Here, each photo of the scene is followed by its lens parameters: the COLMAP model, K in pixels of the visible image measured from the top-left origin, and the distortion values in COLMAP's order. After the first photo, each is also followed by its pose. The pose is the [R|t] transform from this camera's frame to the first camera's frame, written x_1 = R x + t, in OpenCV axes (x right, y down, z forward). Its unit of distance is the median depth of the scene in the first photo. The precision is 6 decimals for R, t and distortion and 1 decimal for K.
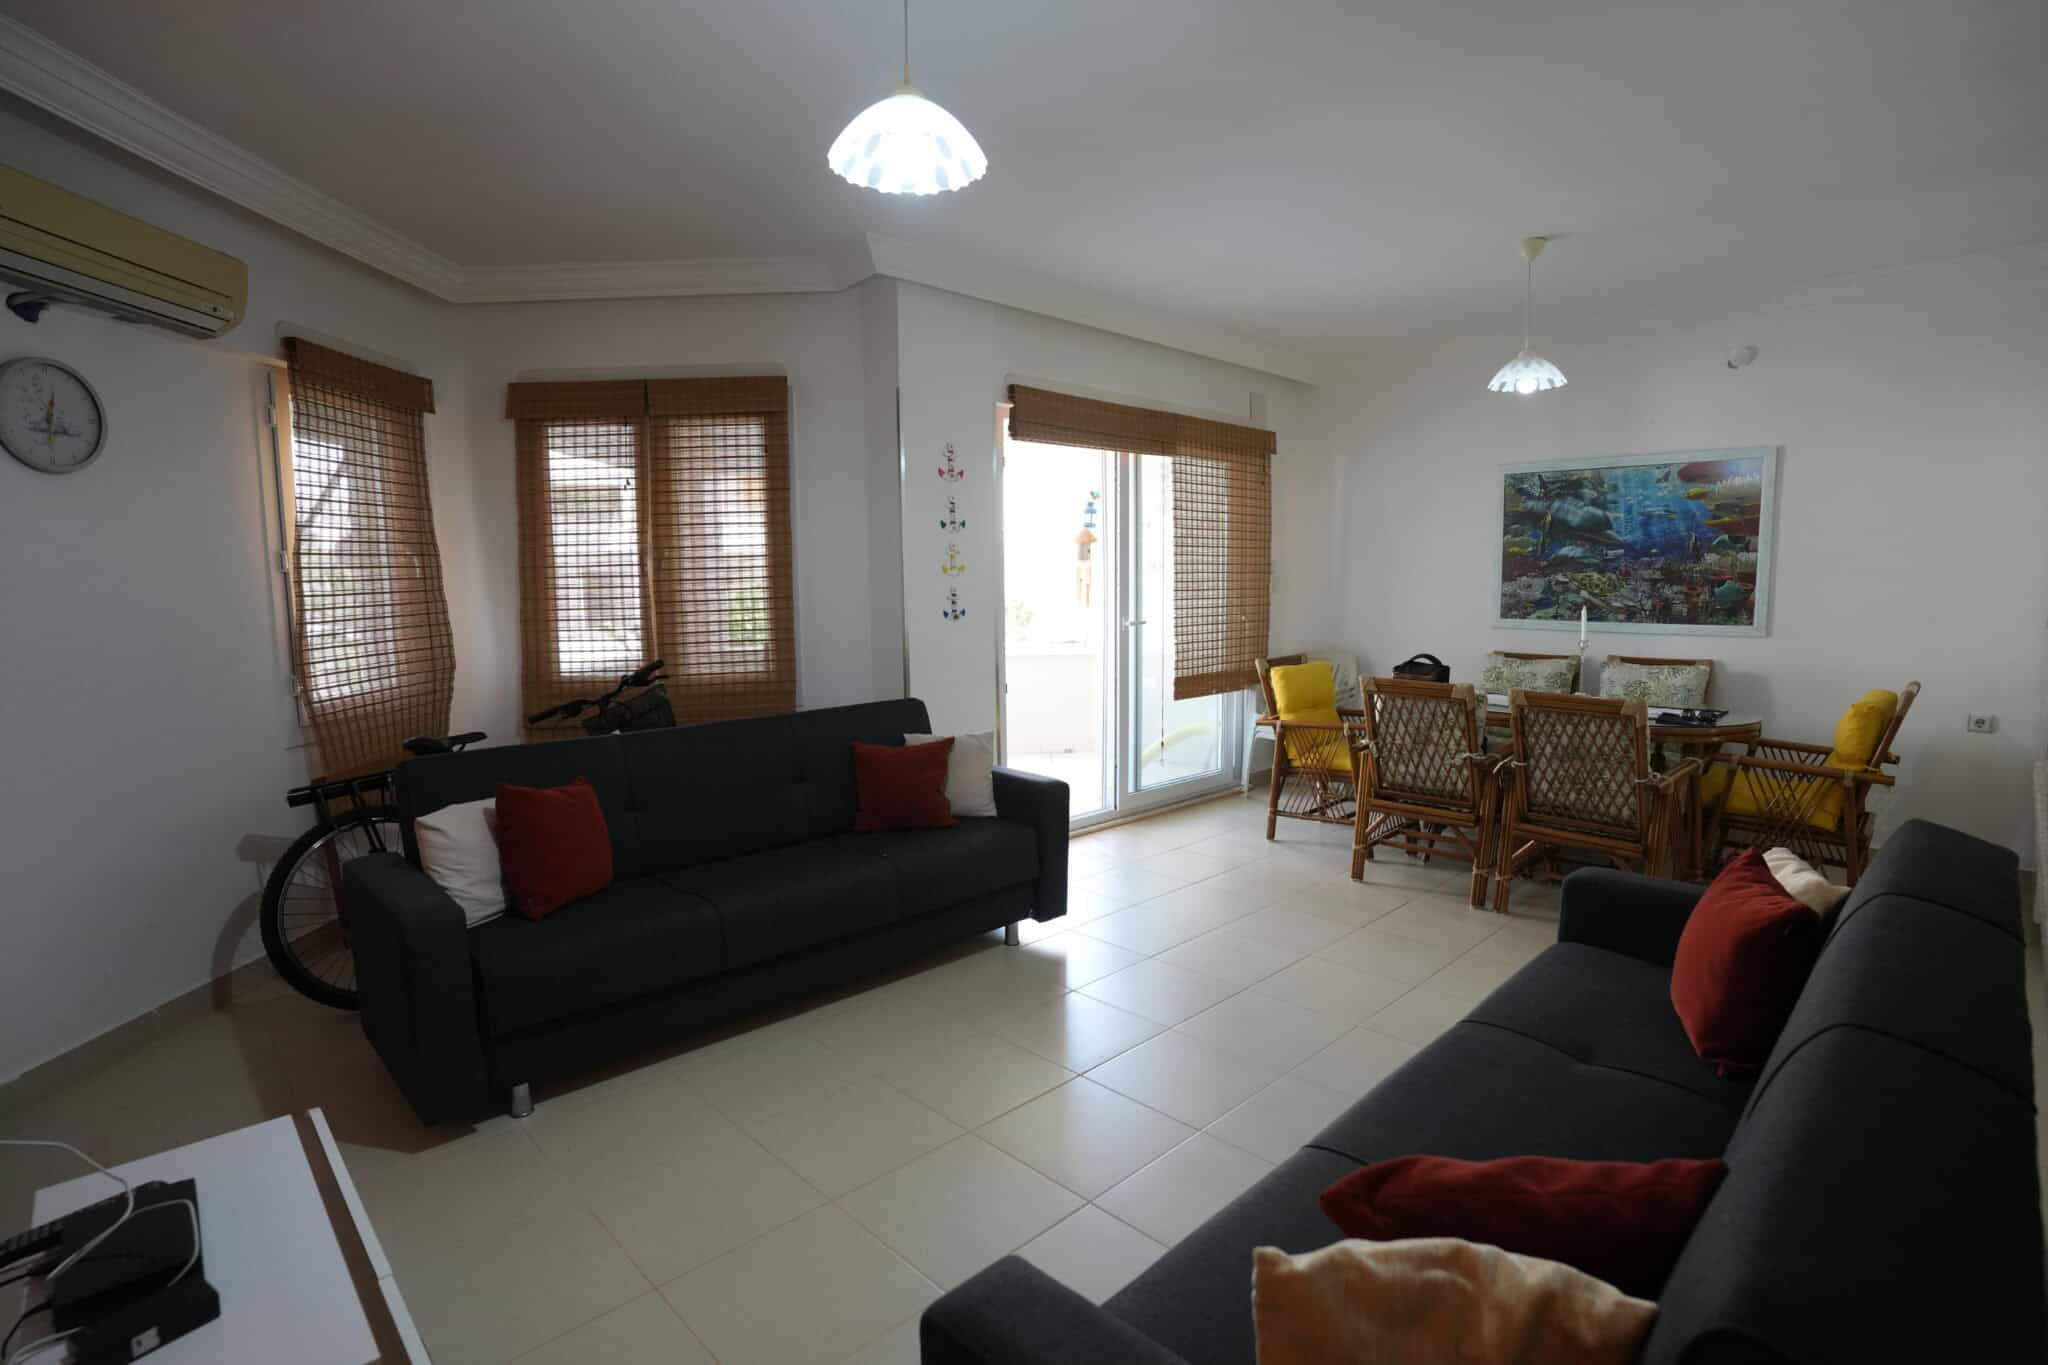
lens RADIAL K [[1001.3, 0, 1016.4], [0, 1001.3, 678.7], [0, 0, 1]] dist [-0.080848, 0.037443]
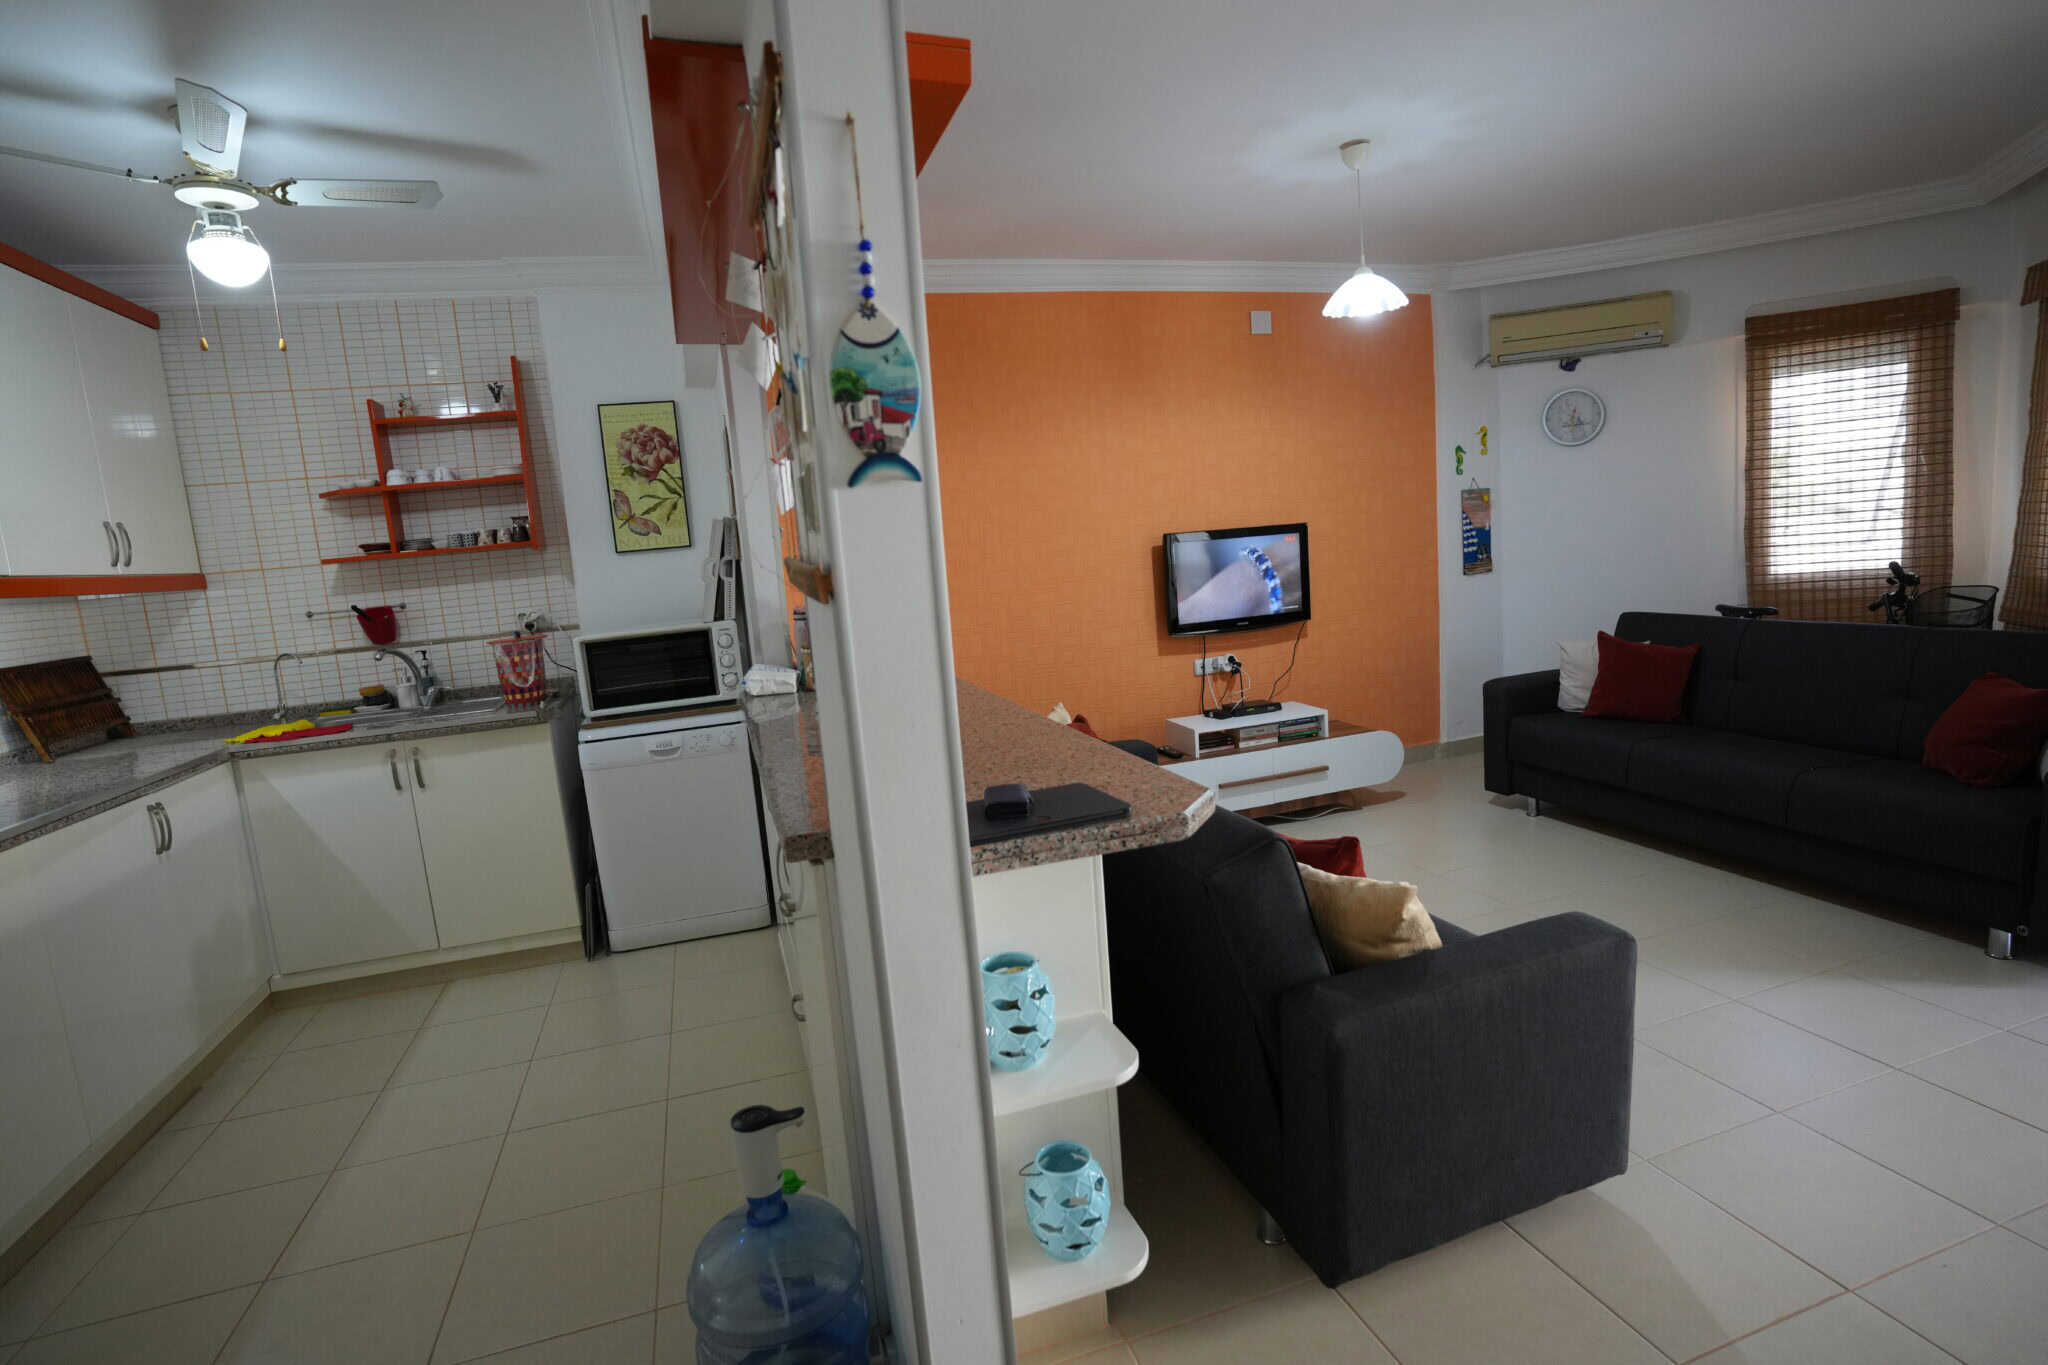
lens RADIAL K [[1001.3, 0, 1016.4], [0, 1001.3, 678.7], [0, 0, 1]] dist [-0.080848, 0.037443]
pose [[-0.439347, 0.170425, -0.882003, 0.810254], [-0.007780, 0.981080, 0.193445, -0.072794], [0.898284, 0.091851, -0.429709, 0.516453]]
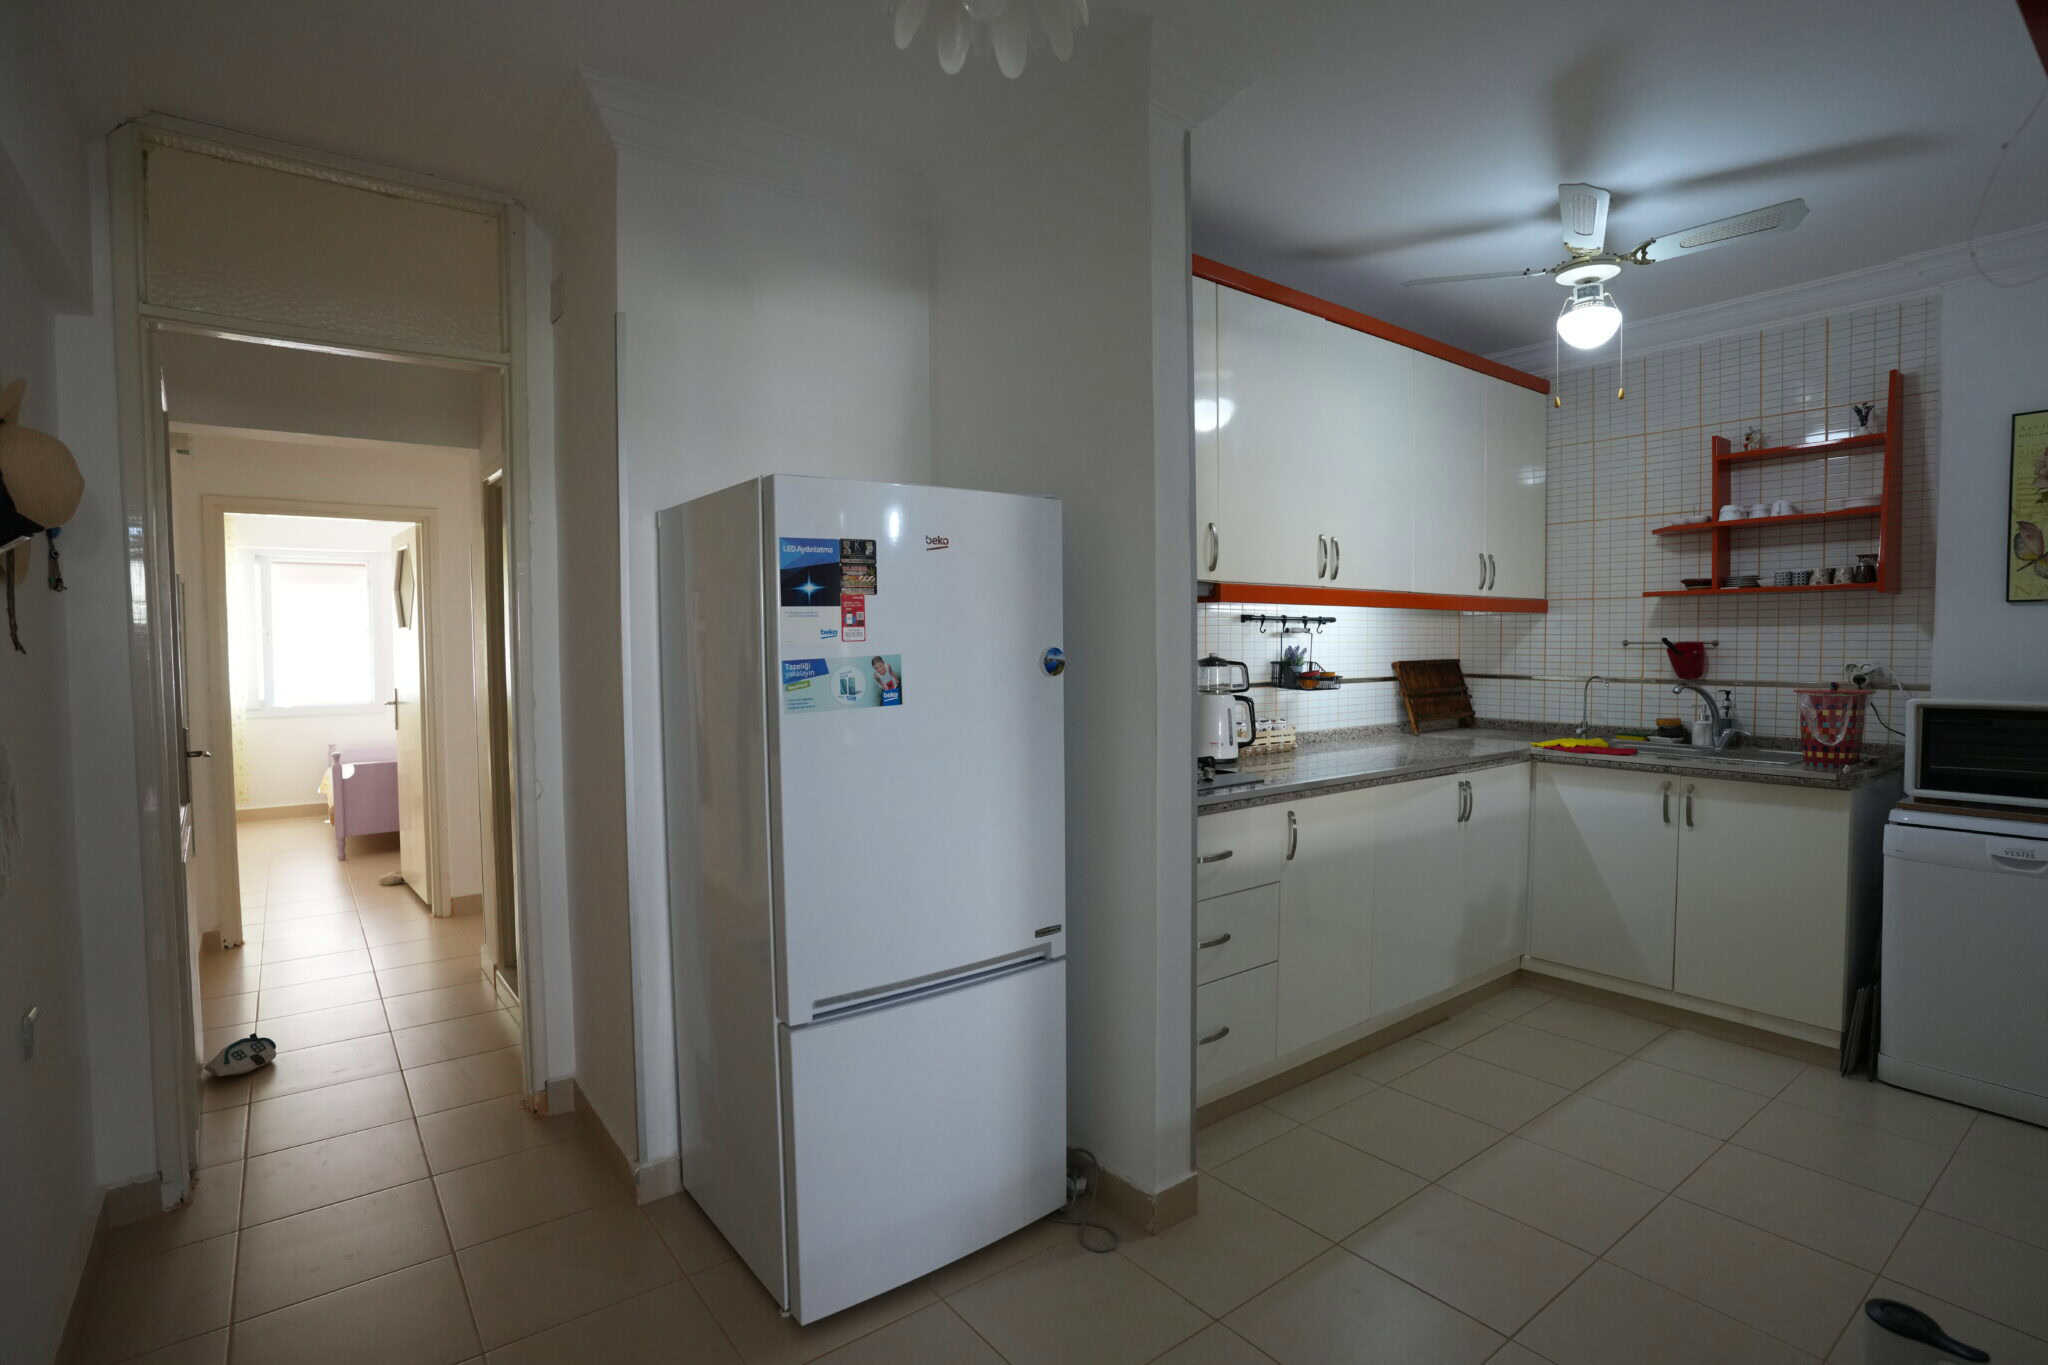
lens RADIAL K [[1003.4, 0, 1026.8], [0, 1003.4, 687.0], [0, 0, 1]] dist [-0.081361, 0.039032]
pose [[-0.993937, 0.011258, 0.109373, 0.780204], [0.027544, 0.988520, 0.148559, -0.069385], [-0.106444, 0.150671, -0.982837, 0.554751]]
